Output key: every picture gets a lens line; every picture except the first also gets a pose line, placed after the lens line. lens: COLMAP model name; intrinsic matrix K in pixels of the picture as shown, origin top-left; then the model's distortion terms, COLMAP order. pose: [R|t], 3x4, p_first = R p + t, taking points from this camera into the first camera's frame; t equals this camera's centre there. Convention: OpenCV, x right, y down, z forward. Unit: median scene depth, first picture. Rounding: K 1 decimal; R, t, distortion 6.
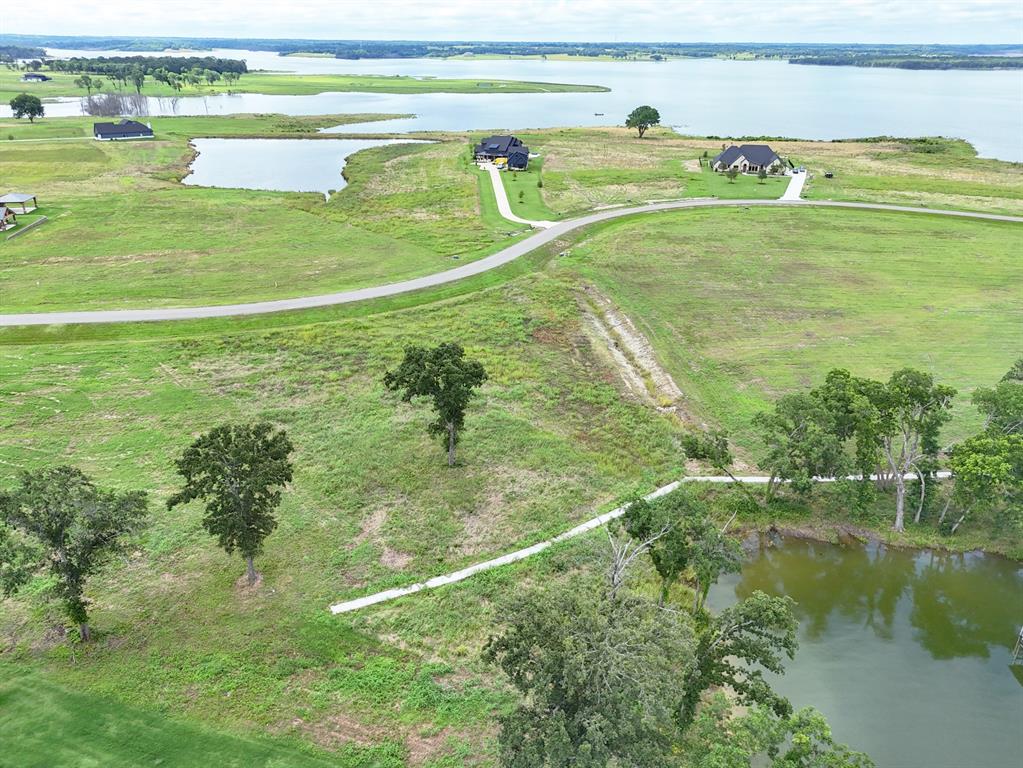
lens RADIAL K [[755.0, 0, 512.3], [0, 755.0, 378.4], [0, 0, 1]] dist [0.055804, -0.051484]
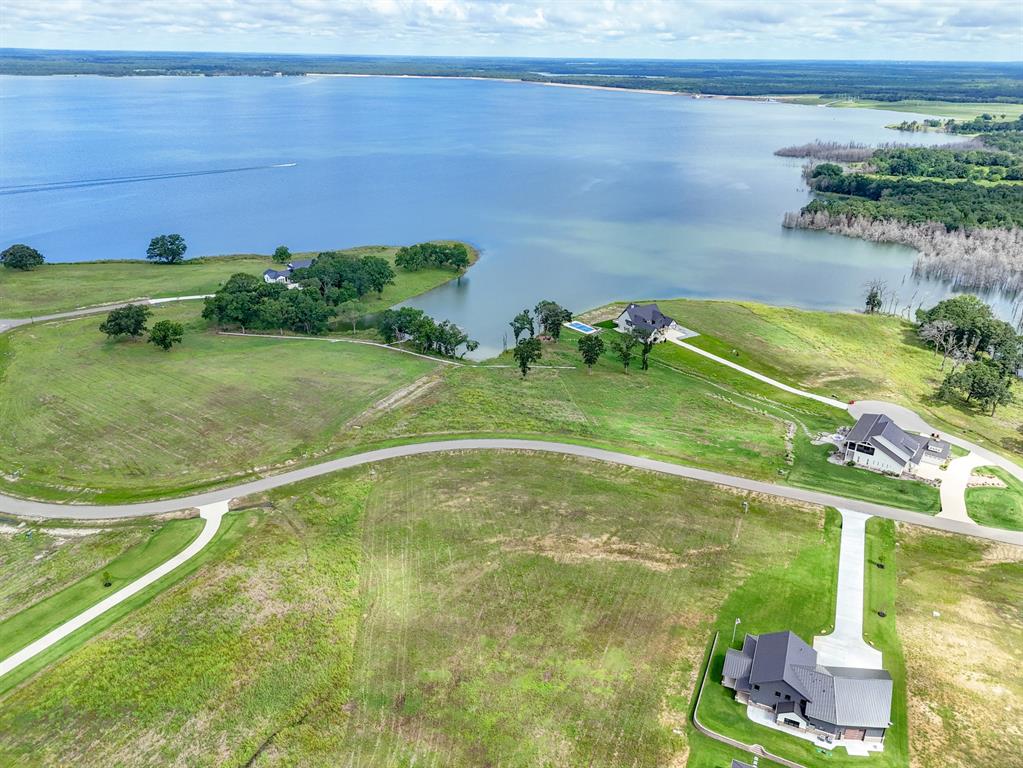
lens RADIAL K [[755.0, 0, 512.3], [0, 755.0, 378.4], [0, 0, 1]] dist [0.055804, -0.051484]
pose [[-0.830867, -0.234940, 0.504444, -0.507563], [0.207355, 0.710508, 0.672445, -0.628134], [-0.516396, 0.663311, -0.541621, 0.850368]]
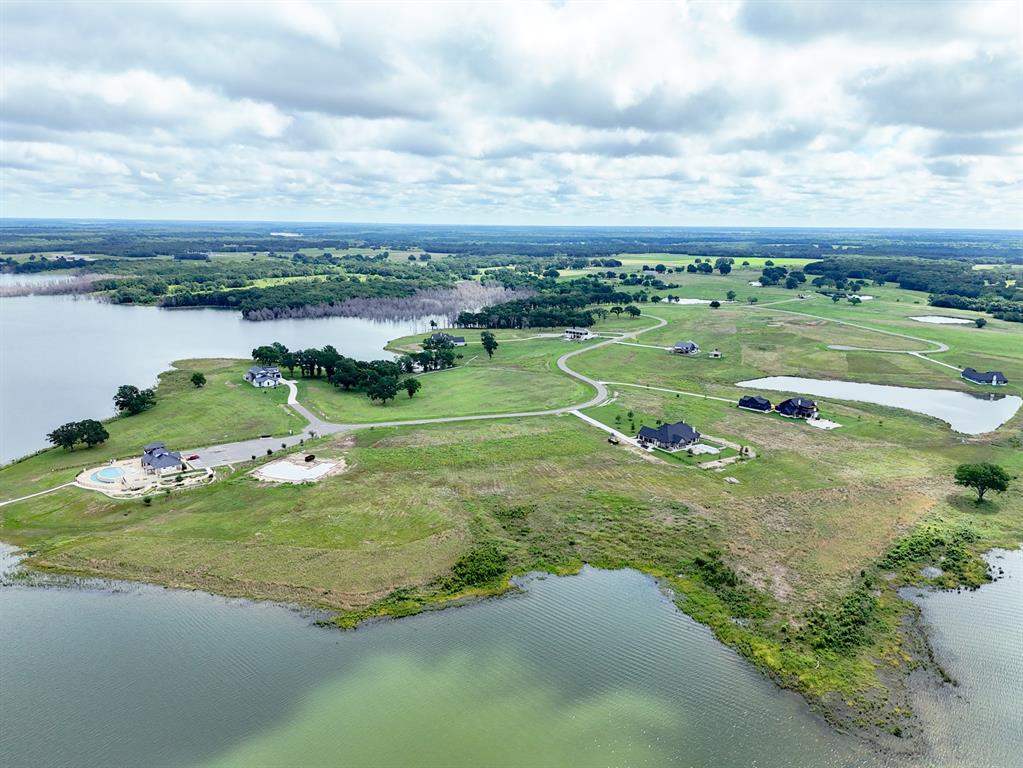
lens RADIAL K [[752.9, 0, 512.3], [0, 752.9, 380.3], [0, 0, 1]] dist [0.064128, -0.070401]
pose [[-0.682521, 0.134747, -0.718337, 1.433678], [-0.310862, 0.836000, 0.452181, -0.875110], [0.661460, 0.531927, -0.528700, 1.481572]]
